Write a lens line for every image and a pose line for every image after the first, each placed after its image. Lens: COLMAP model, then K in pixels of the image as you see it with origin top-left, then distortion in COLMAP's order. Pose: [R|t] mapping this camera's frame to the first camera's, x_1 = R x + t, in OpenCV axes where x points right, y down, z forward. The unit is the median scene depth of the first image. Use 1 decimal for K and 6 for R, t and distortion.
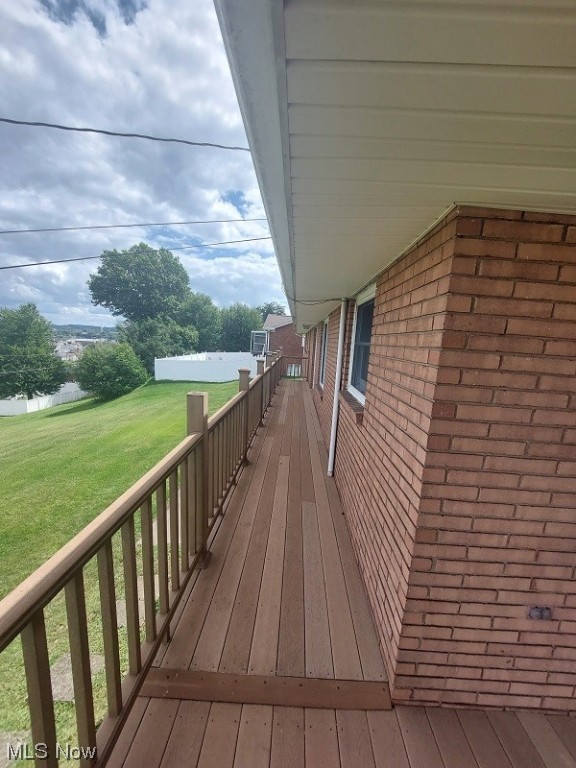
lens RADIAL K [[306.6, 0, 292.5], [0, 306.6, 387.2], [0, 0, 1]] dist [-0.007738, -0.000231]
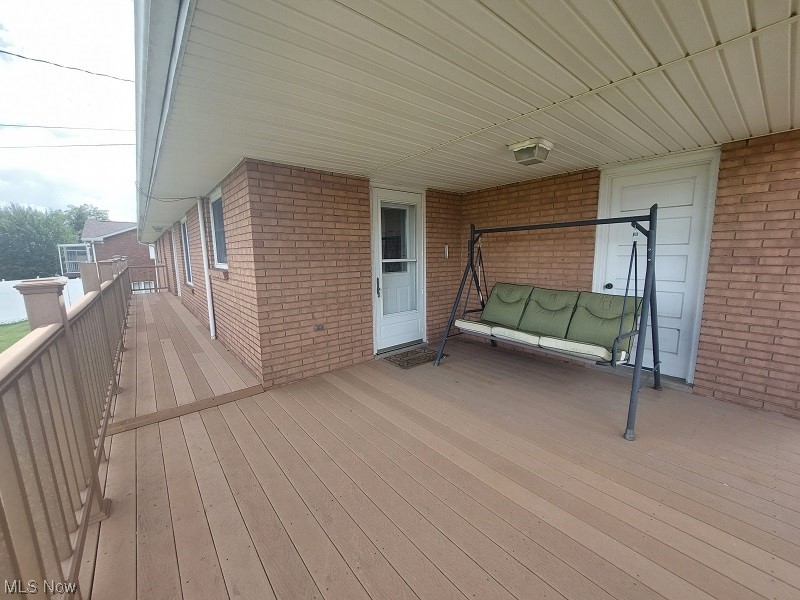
lens RADIAL K [[319.4, 0, 404.5], [0, 319.4, 298.0], [0, 0, 1]] dist [-0.007738, -0.000231]
pose [[0.754982, -0.162282, 0.635348, -0.244518], [0.158912, 0.985291, 0.062830, 0.454599], [-0.636199, 0.053529, 0.769666, -1.395310]]
